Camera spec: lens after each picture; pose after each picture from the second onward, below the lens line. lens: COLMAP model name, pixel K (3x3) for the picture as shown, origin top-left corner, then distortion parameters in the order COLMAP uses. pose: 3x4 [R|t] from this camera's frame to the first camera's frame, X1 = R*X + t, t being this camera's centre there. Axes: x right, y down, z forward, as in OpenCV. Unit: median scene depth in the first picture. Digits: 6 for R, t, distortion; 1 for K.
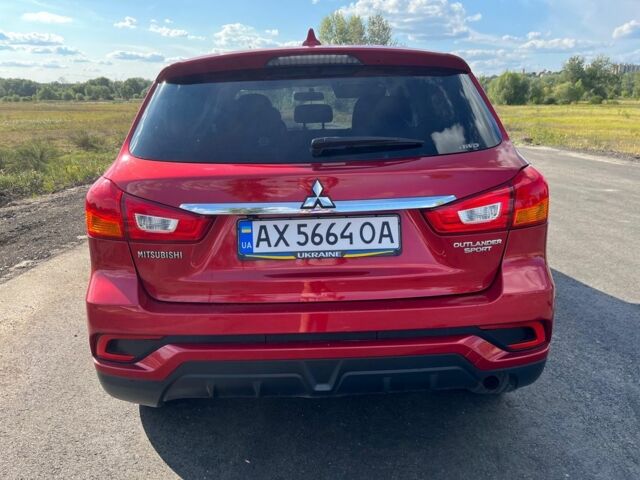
lens RADIAL K [[484.9, 0, 315.2], [0, 484.9, 238.7], [0, 0, 1]] dist [0.094301, -0.130308]
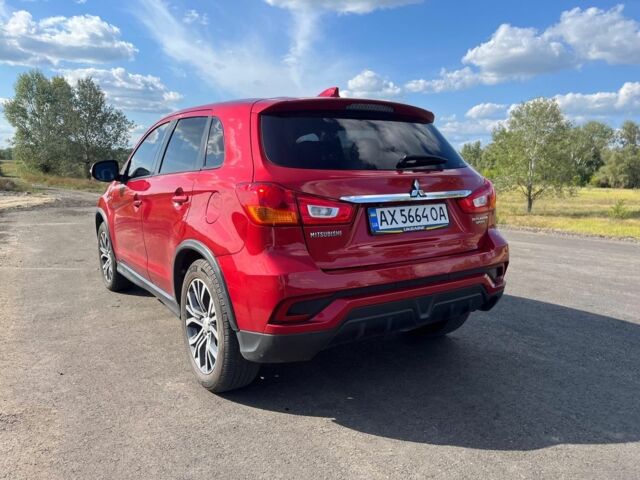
lens RADIAL K [[484.9, 0, 315.2], [0, 484.9, 238.7], [0, 0, 1]] dist [0.094301, -0.130308]
pose [[0.846494, -0.054419, 0.529609, -1.077275], [0.123742, 0.987631, -0.096299, 0.174541], [-0.517818, 0.147052, 0.842758, -0.138101]]
